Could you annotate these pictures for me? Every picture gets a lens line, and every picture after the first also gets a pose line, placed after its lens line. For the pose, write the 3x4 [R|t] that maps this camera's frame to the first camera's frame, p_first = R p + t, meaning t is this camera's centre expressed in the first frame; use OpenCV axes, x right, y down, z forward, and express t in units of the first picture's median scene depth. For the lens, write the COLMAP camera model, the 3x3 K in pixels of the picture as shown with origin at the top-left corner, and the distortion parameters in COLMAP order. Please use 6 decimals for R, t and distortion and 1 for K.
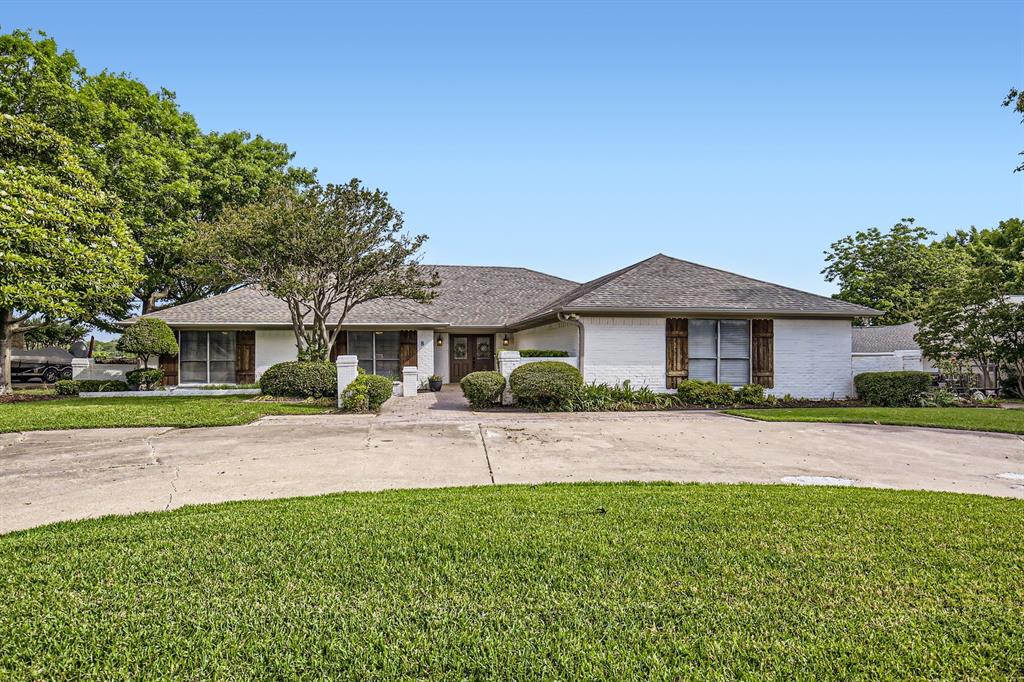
lens RADIAL K [[582.5, 0, 511.0], [0, 582.5, 341.5], [0, 0, 1]] dist [0.017937, -0.000414]
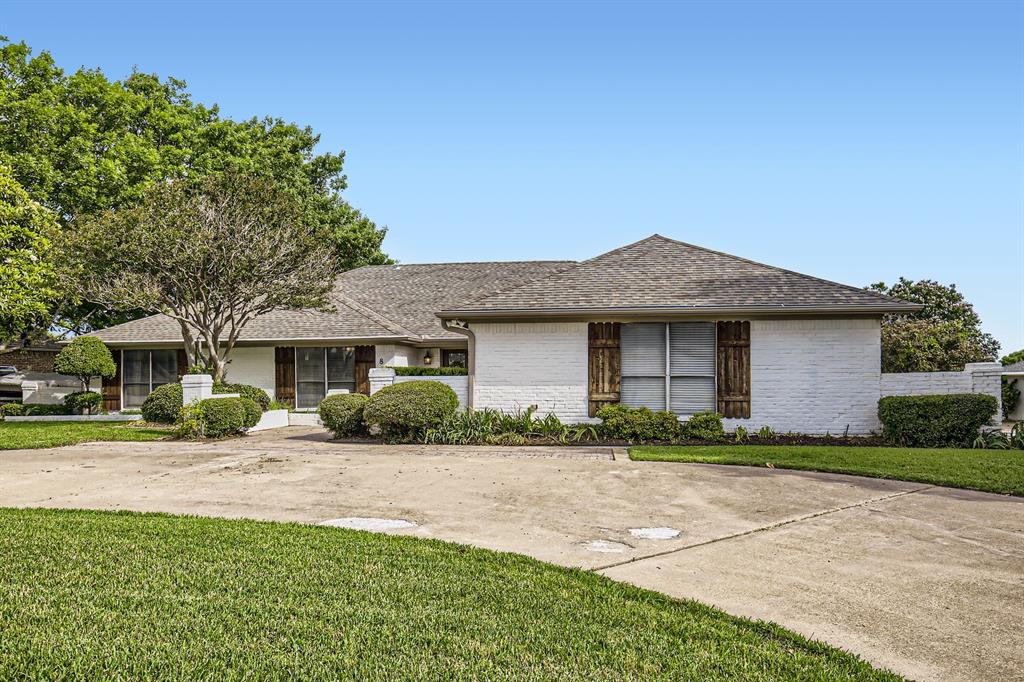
lens RADIAL K [[770.6, 0, 517.2], [0, 770.6, 374.5], [0, 0, 1]] dist [0.004001, 0.004377]
pose [[0.960913, -0.006074, -0.276783, 0.434708], [0.010518, 0.999838, 0.014574, 0.010565], [0.276649, -0.016915, 0.960822, 0.030275]]
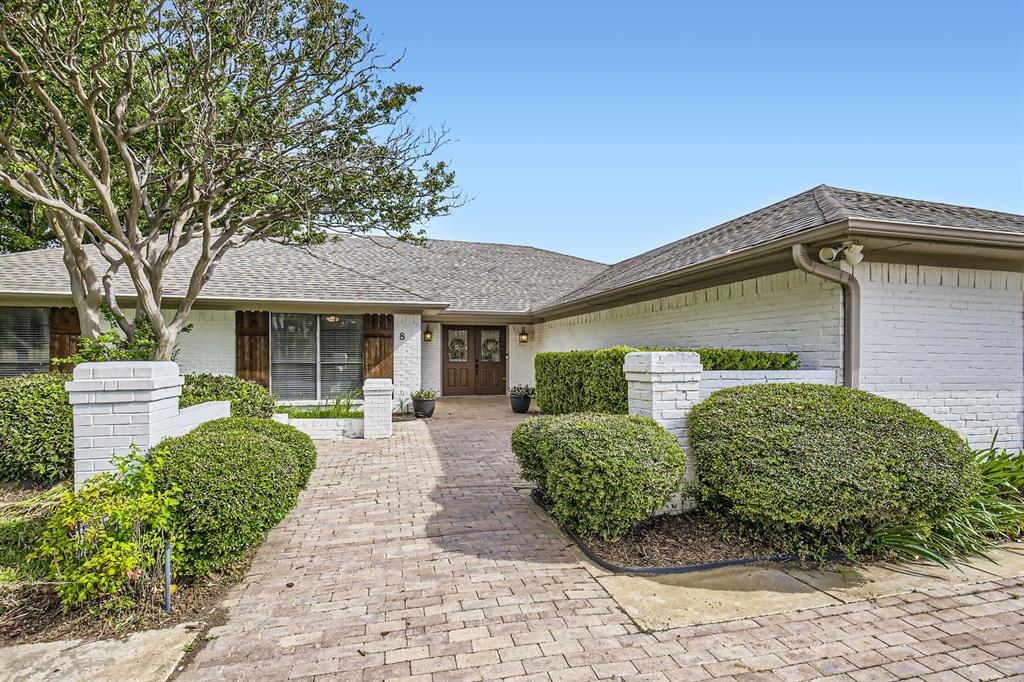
lens RADIAL K [[472.5, 0, 509.3], [0, 472.5, 349.4], [0, 0, 1]] dist [0.001002, 0.000173]
pose [[0.996983, 0.011073, 0.076828, -0.106102], [-0.012129, 0.999838, 0.013286, 0.011905], [-0.076668, -0.014178, 0.996956, 0.677718]]
